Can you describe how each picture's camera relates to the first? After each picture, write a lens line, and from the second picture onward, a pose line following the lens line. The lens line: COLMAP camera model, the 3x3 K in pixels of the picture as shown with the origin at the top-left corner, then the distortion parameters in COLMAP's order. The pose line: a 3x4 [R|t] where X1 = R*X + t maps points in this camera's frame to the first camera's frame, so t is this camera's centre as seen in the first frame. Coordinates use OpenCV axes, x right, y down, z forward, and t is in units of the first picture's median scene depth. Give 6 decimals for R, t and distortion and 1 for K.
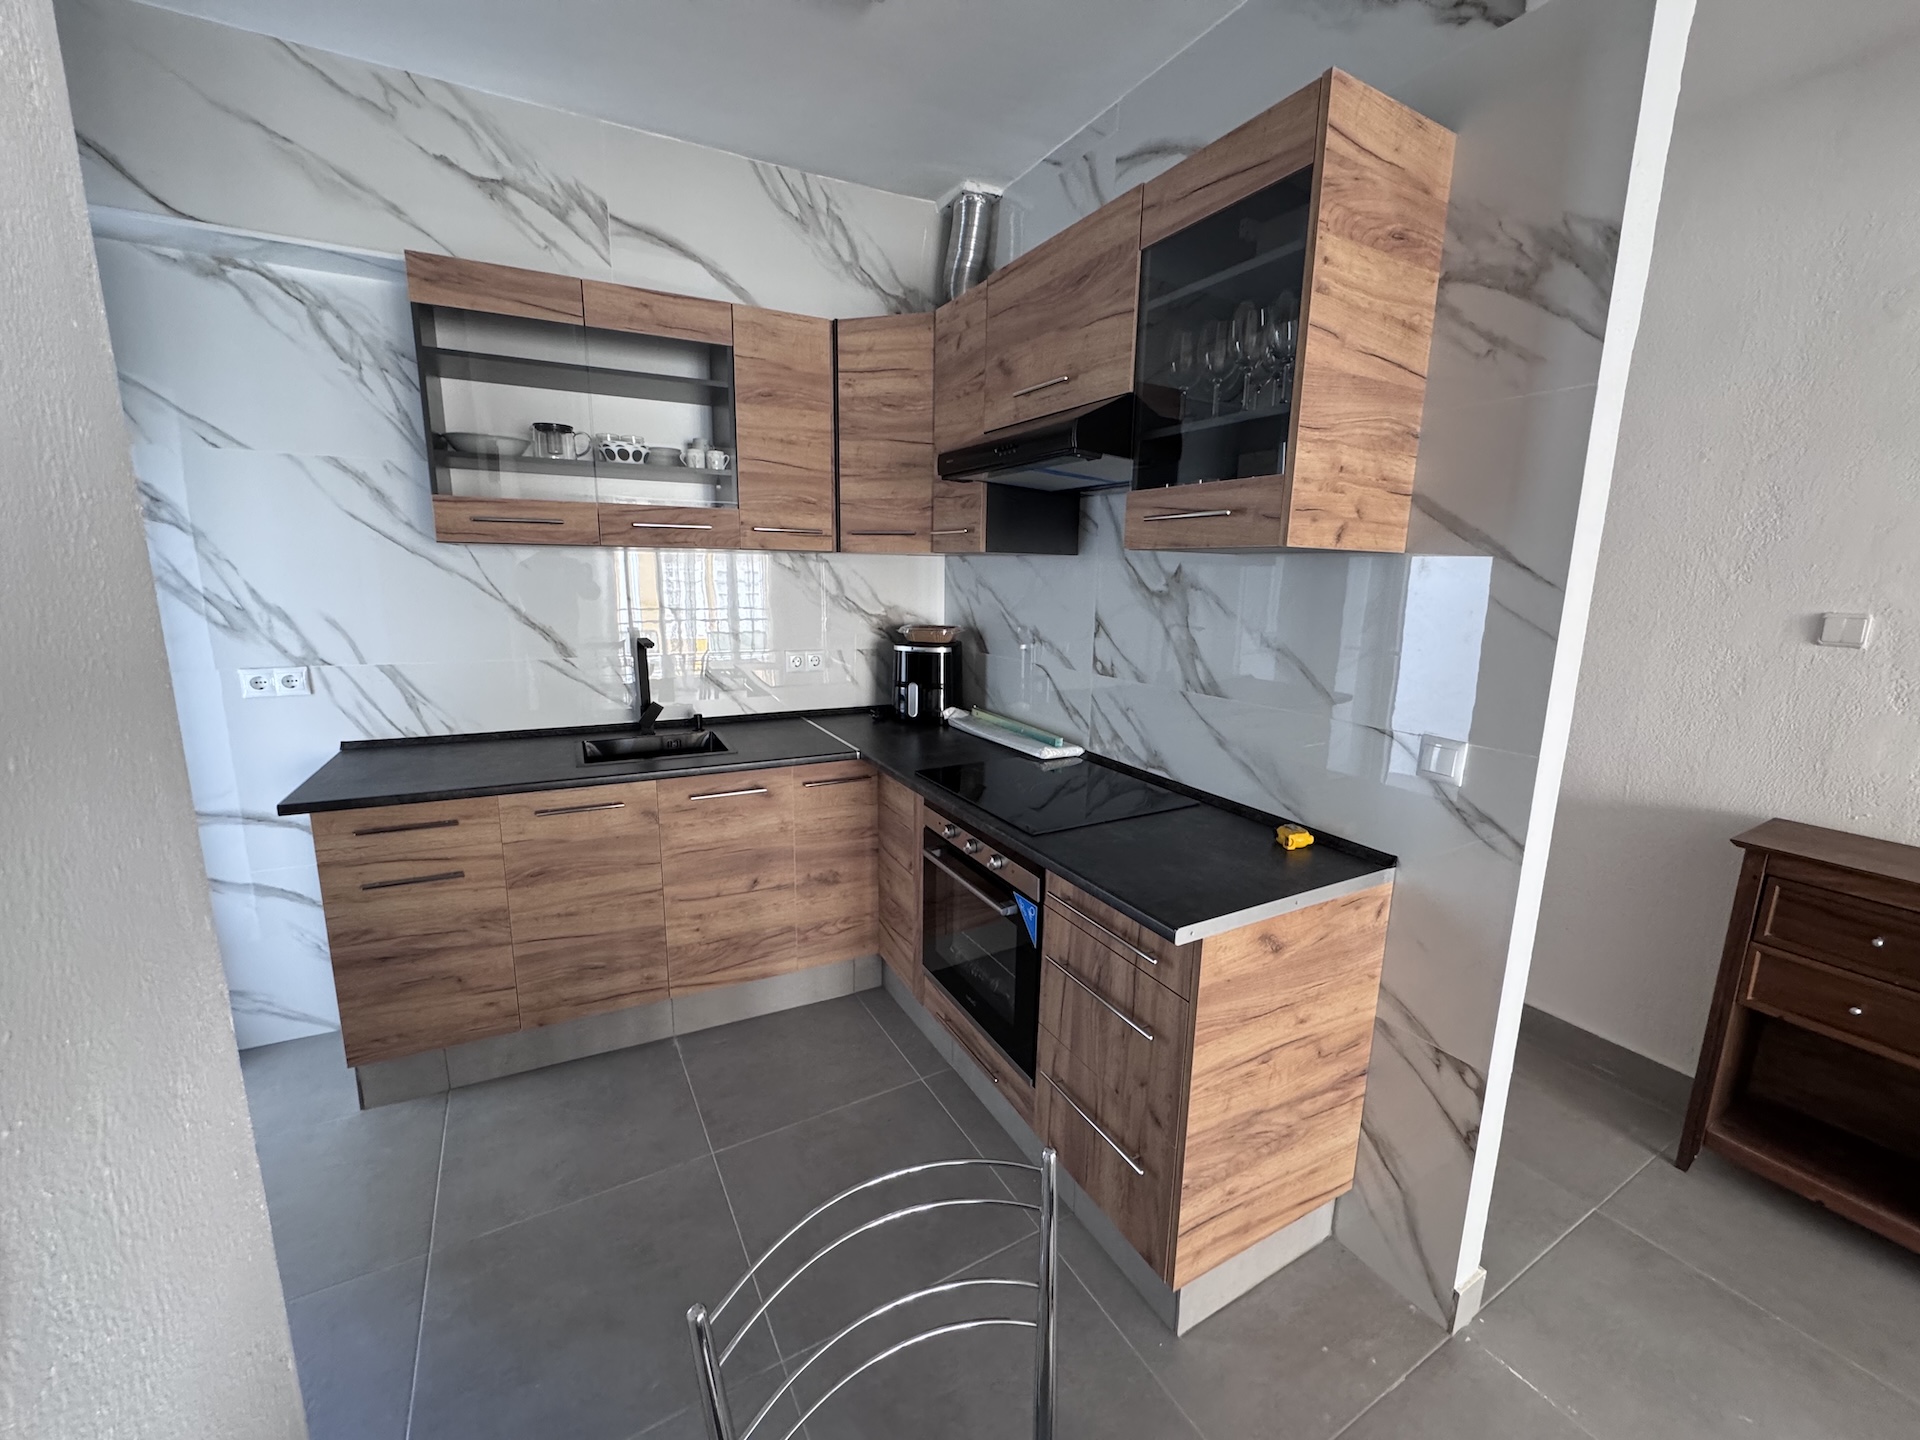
lens RADIAL K [[764.5, 0, 963.7], [0, 764.5, 715.5], [0, 0, 1]] dist [-0.004628, 0.000765]
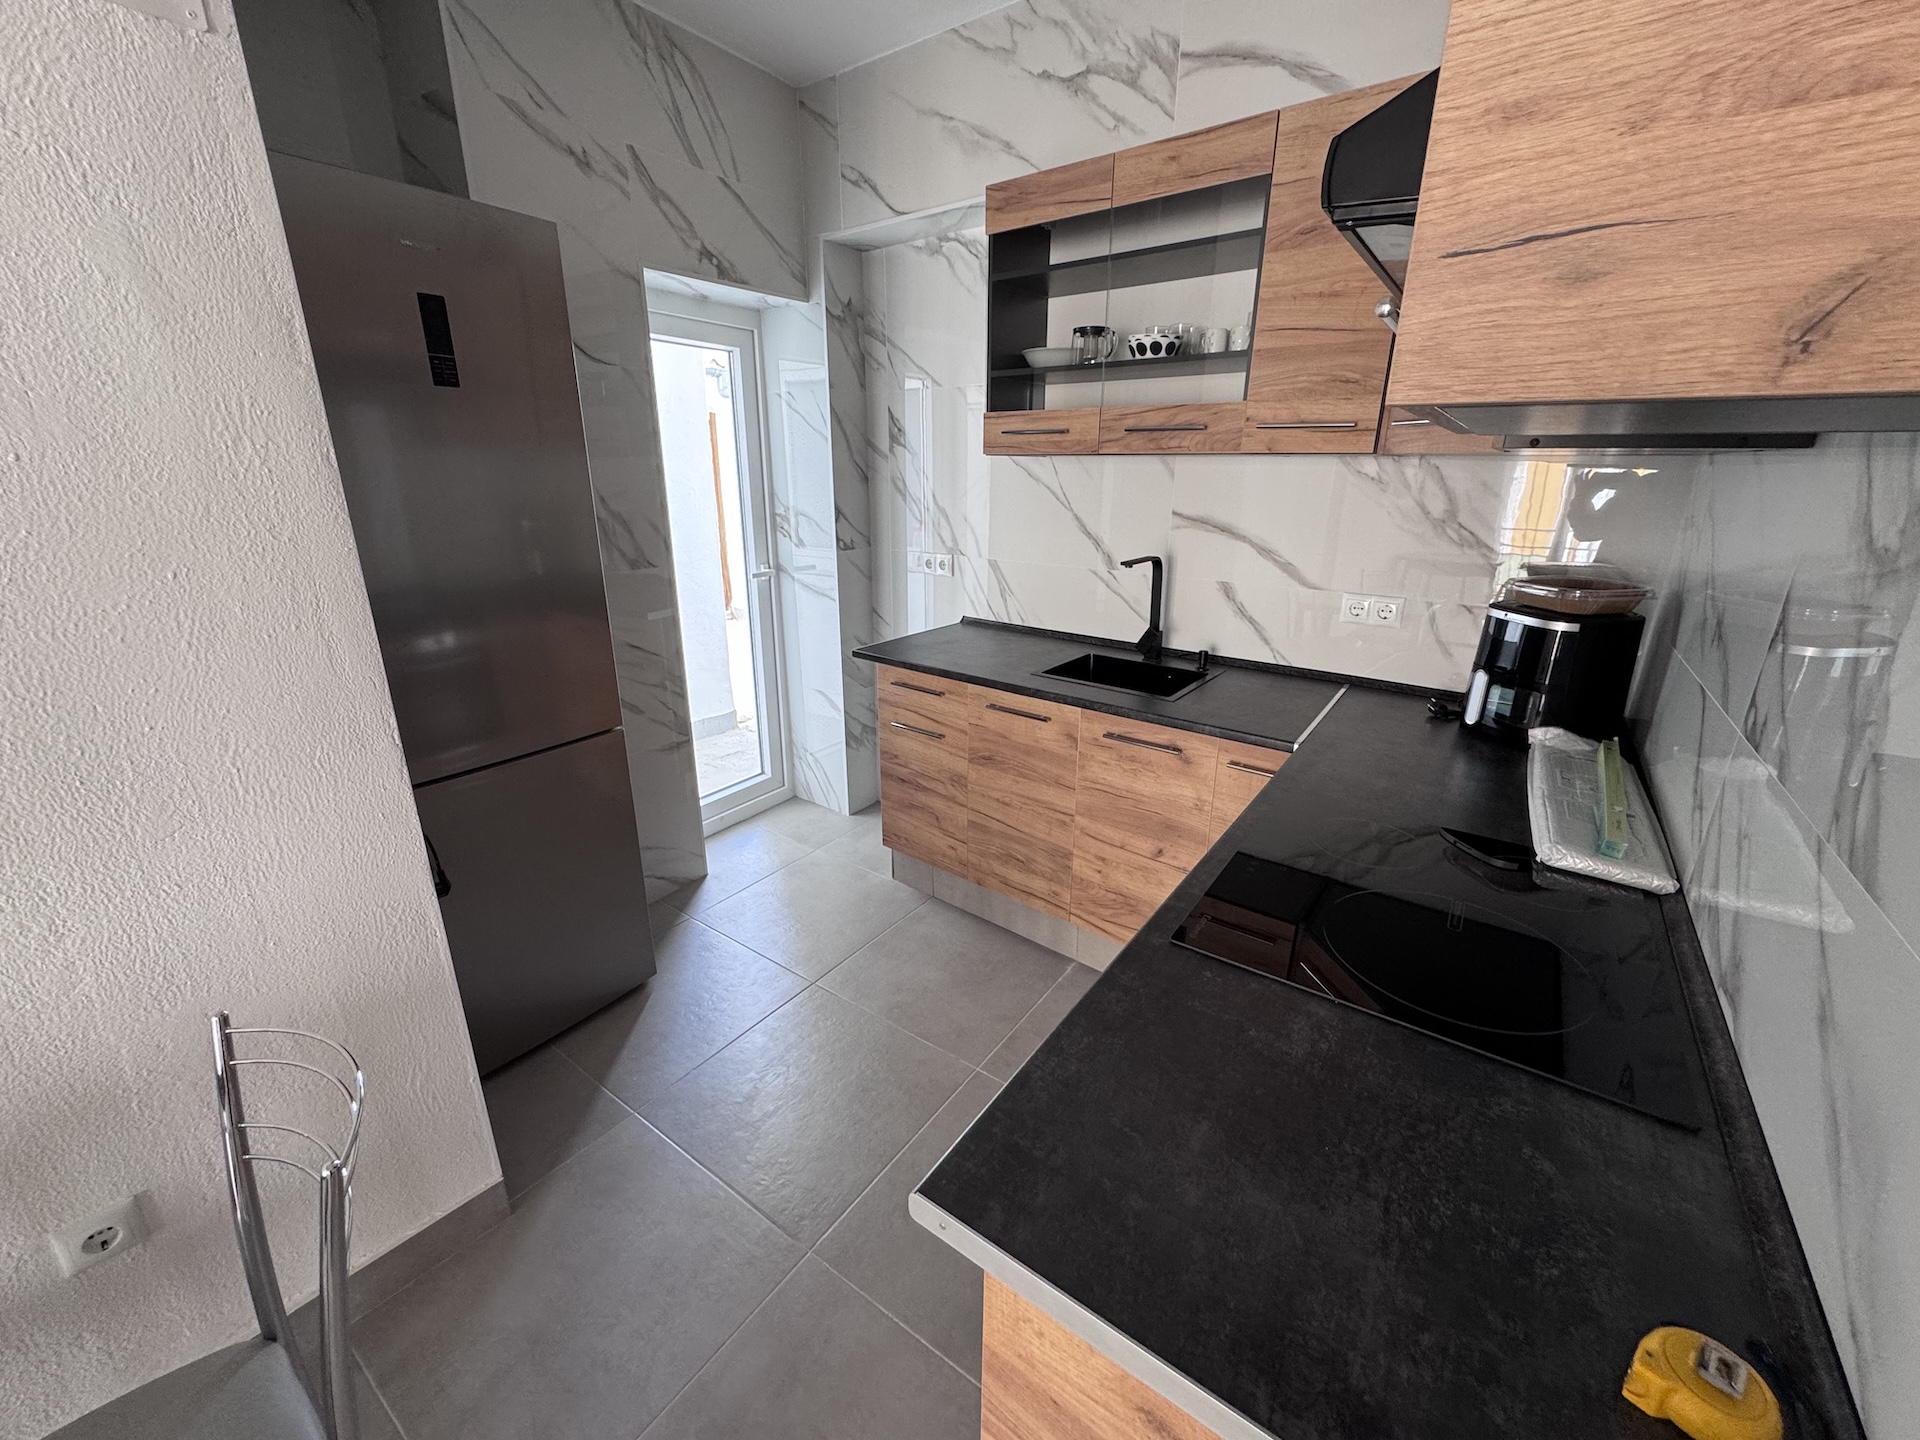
lens RADIAL K [[764.5, 0, 964.7], [0, 764.5, 714.5], [0, 0, 1]] dist [-0.004628, 0.000765]
pose [[0.423751, 0.267954, -0.865237, 0.373965], [-0.169175, 0.961846, 0.215018, -0.088116], [0.889840, 0.055262, 0.452914, 0.443756]]
